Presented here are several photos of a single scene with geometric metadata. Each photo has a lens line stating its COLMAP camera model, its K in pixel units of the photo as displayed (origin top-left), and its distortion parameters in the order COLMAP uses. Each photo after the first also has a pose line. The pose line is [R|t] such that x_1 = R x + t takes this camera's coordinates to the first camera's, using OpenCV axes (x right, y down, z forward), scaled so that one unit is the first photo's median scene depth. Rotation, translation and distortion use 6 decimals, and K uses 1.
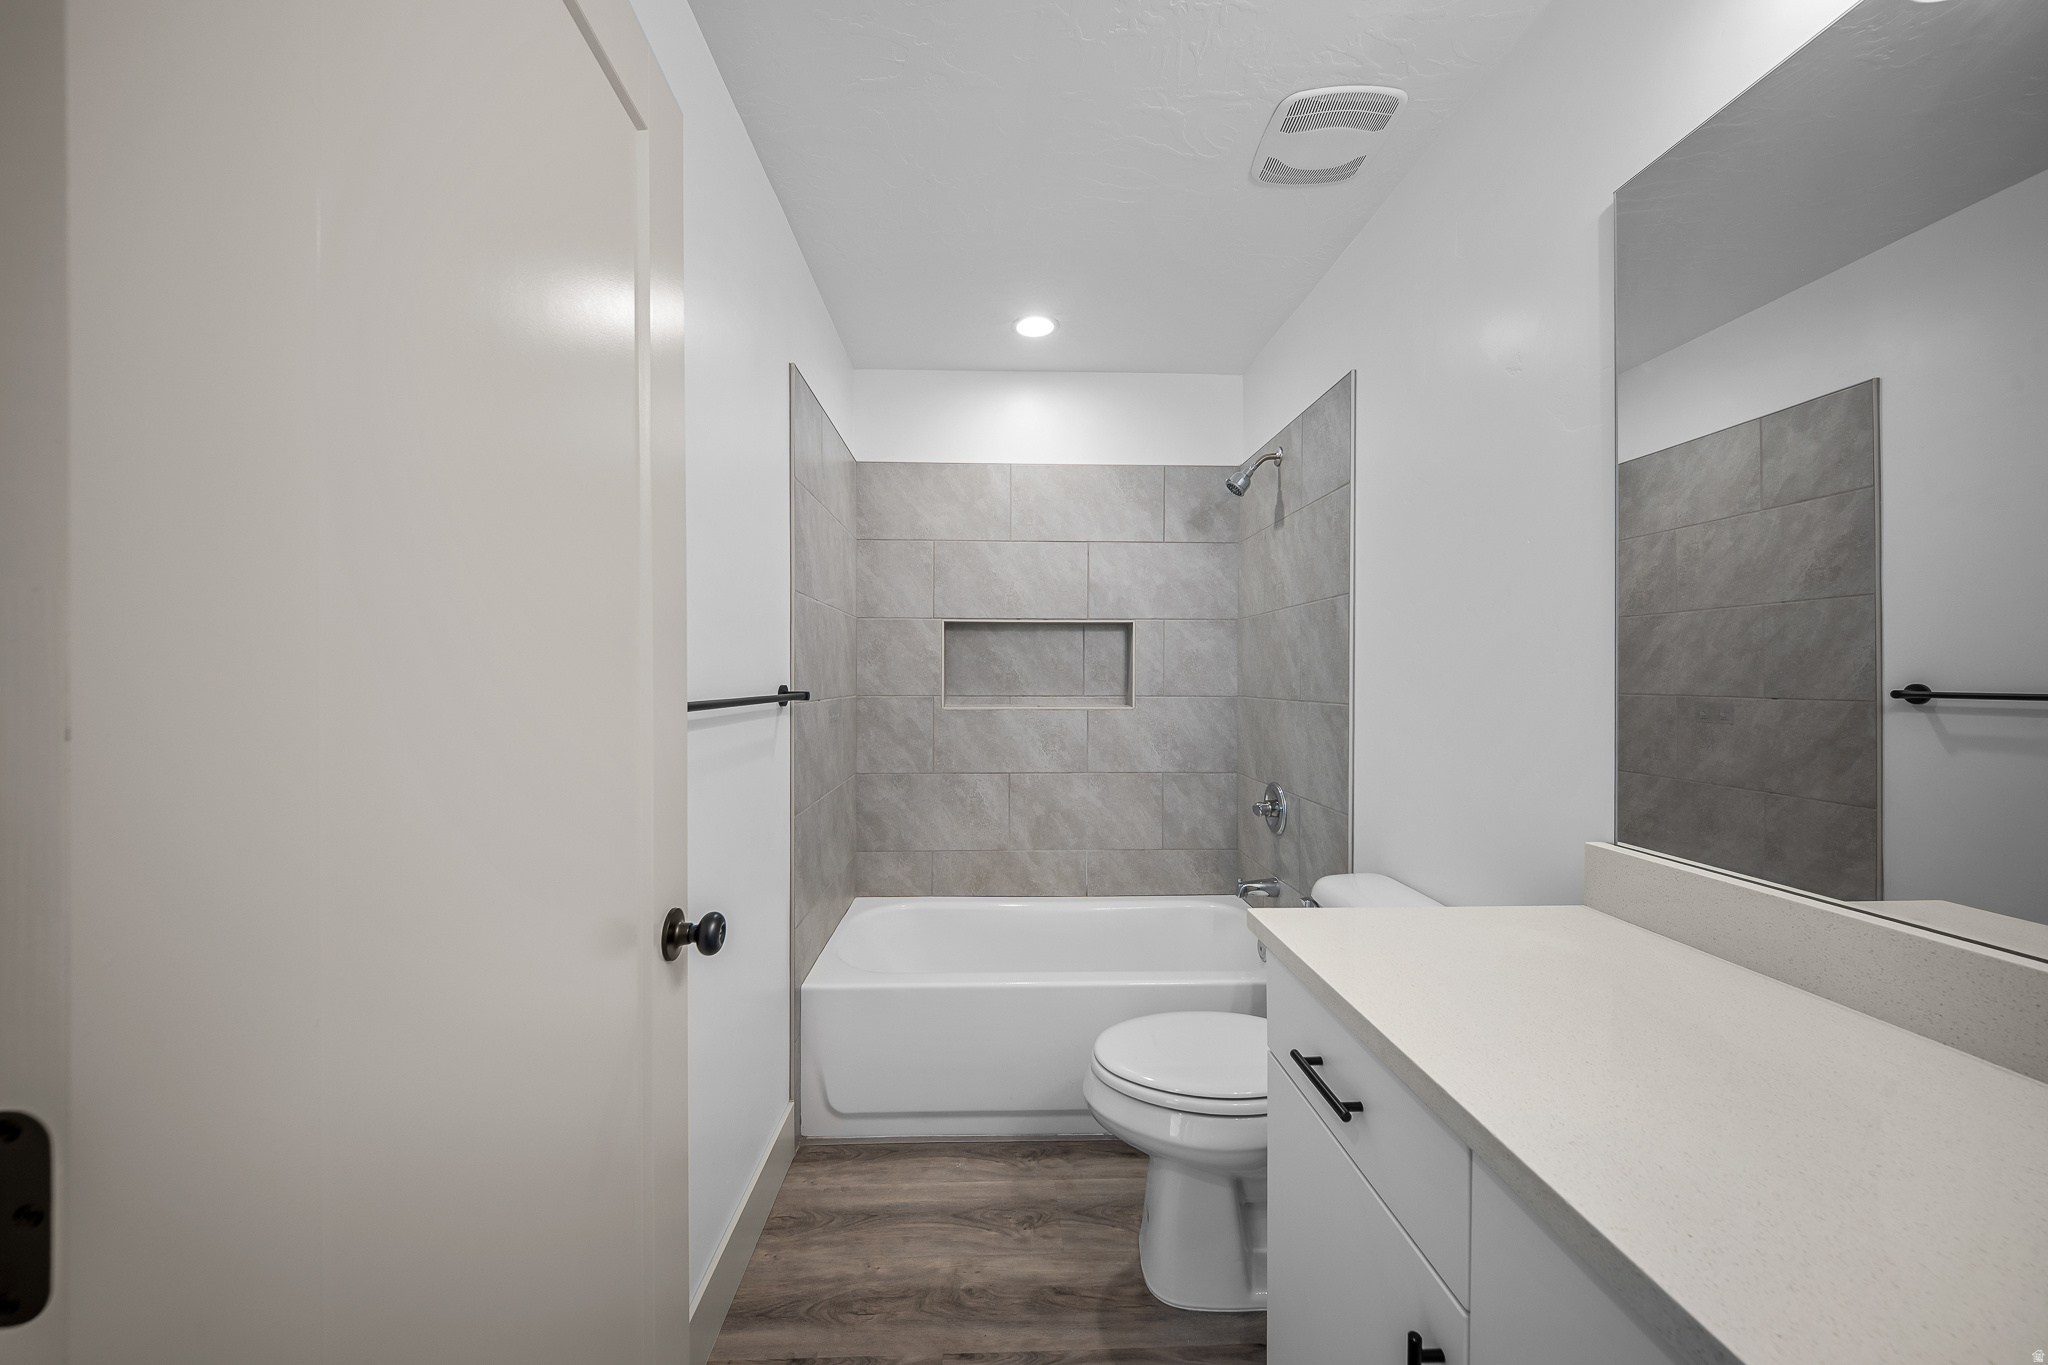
lens RADIAL K [[720.2, 0, 1016.3], [0, 720.2, 679.2], [0, 0, 1]] dist [0.015523, -0.011531]
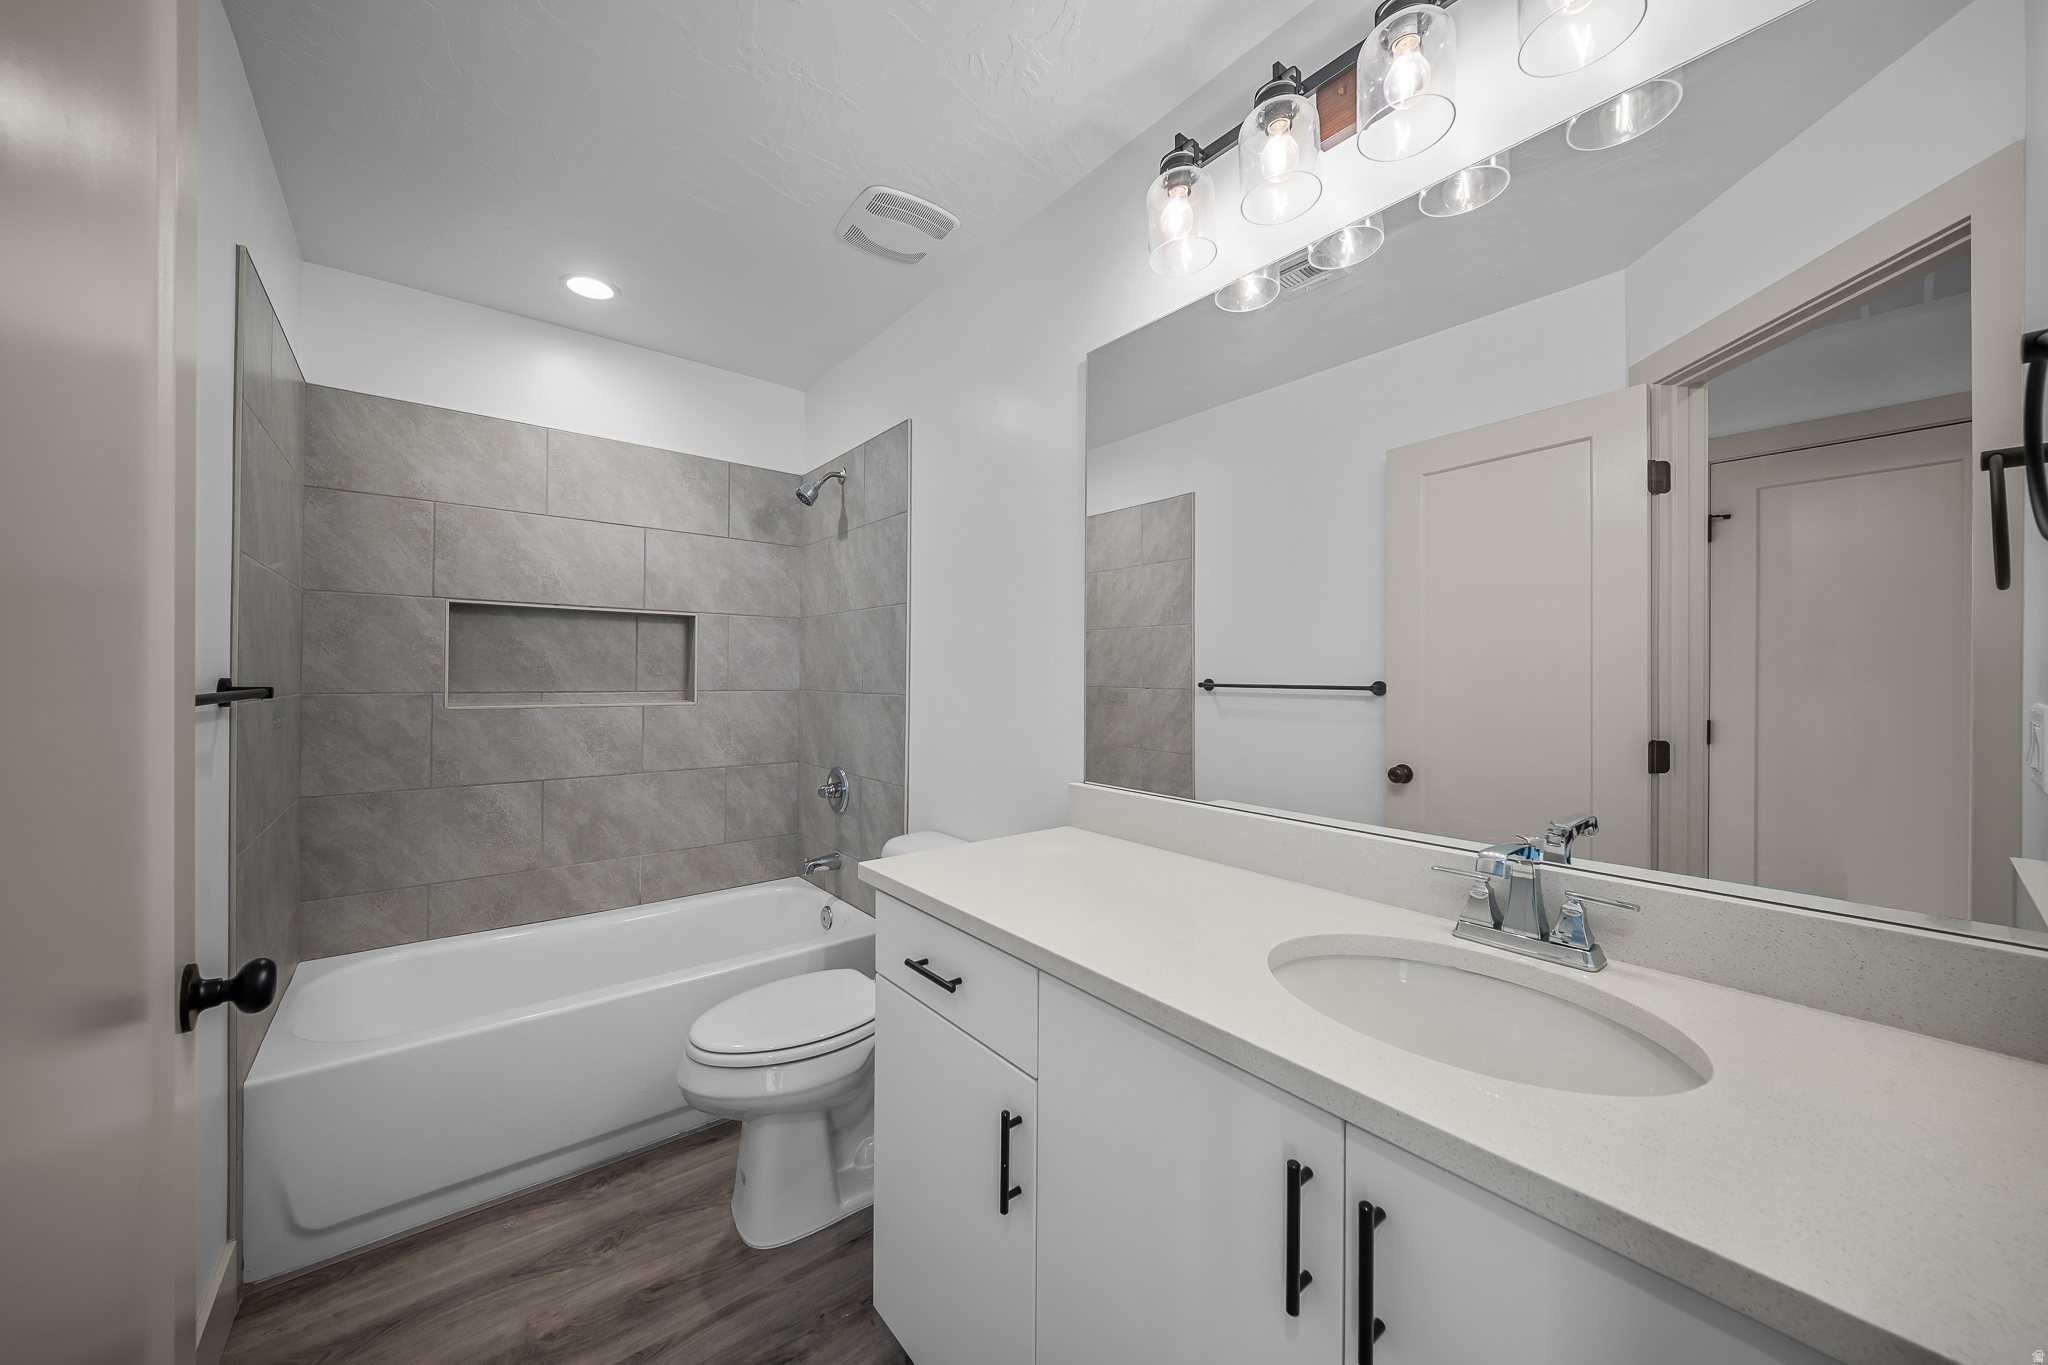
lens RADIAL K [[717.6, 0, 1024.7], [0, 717.6, 673.3], [0, 0, 1]] dist [0.001466, -0.004443]
pose [[0.792482, 0.005918, 0.609867, -0.090575], [-0.003813, 0.999981, -0.004748, 0.002849], [-0.609883, 0.001438, 0.792490, -0.055682]]
